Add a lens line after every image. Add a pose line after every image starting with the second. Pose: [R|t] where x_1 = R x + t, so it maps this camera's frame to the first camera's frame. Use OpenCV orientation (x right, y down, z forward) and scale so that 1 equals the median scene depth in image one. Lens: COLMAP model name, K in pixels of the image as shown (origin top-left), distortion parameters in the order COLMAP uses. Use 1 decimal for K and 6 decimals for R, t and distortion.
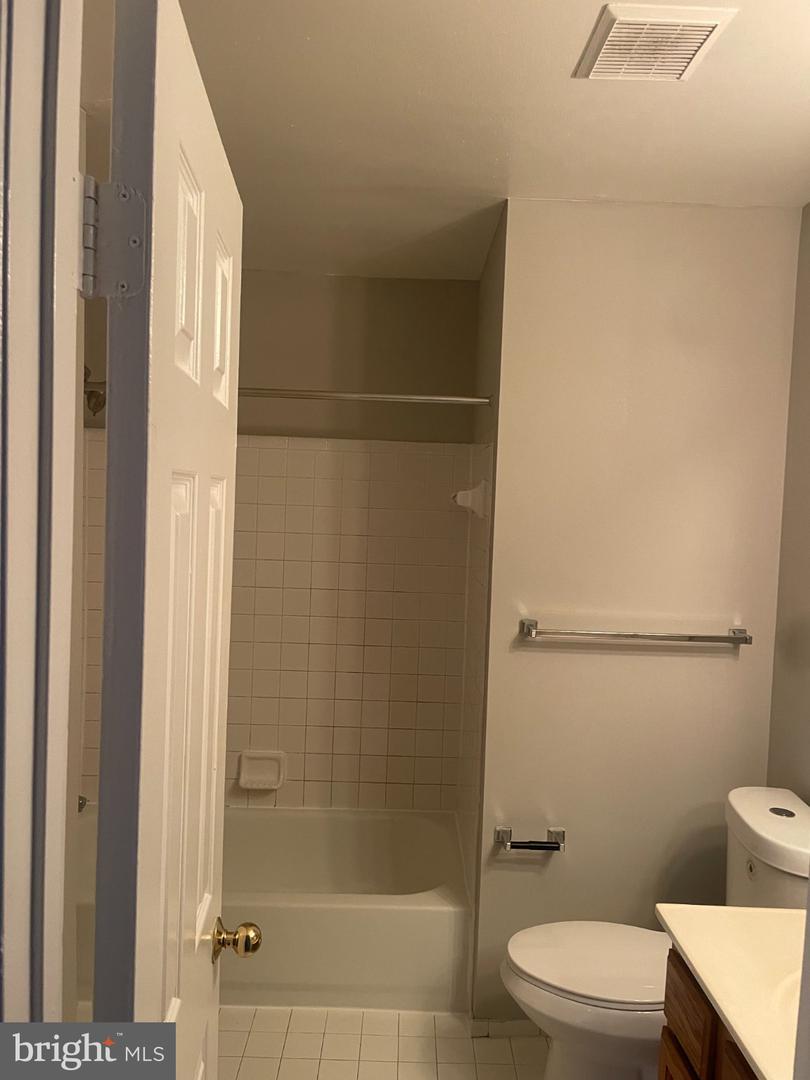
lens RADIAL K [[820.3, 0, 403.7], [0, 820.3, 540.2], [0, 0, 1]] dist [0.034937, -0.030240]
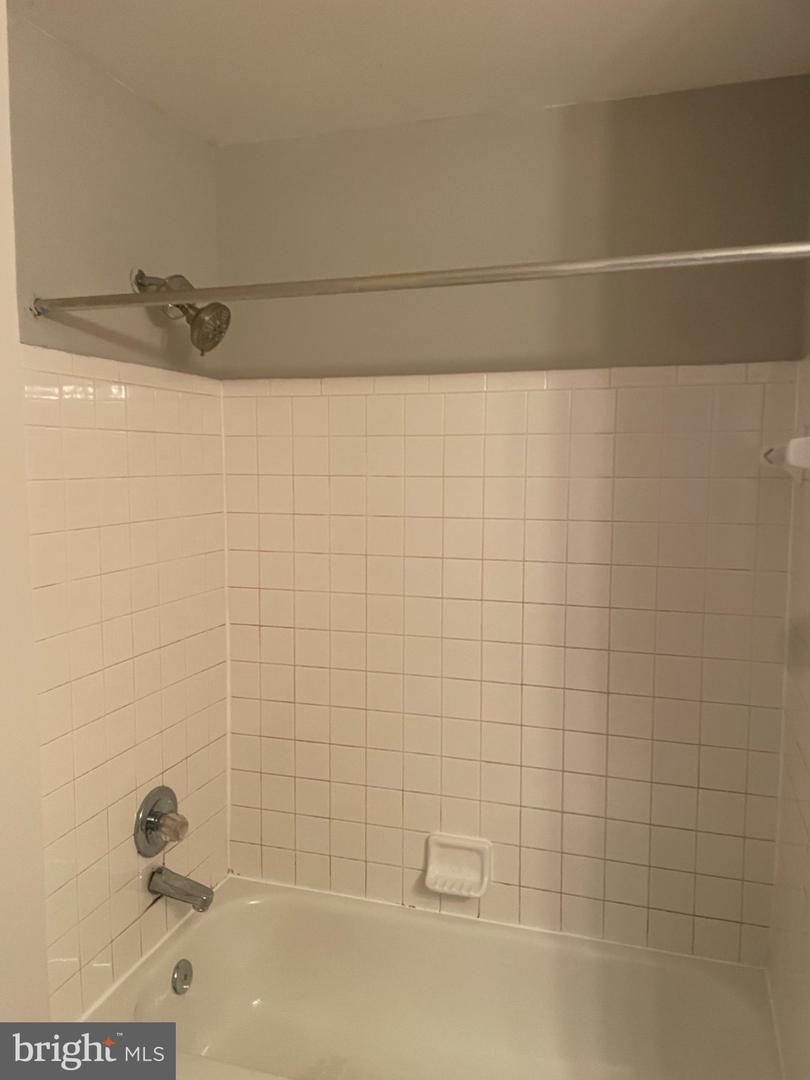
lens RADIAL K [[820.3, 0, 400.7], [0, 820.3, 537.4], [0, 0, 1]] dist [0.034937, -0.030240]
pose [[0.957588, -0.009132, -0.287998, -0.018060], [0.018863, 0.999340, 0.031033, -0.015527], [0.287524, -0.035149, 0.957128, 0.350167]]
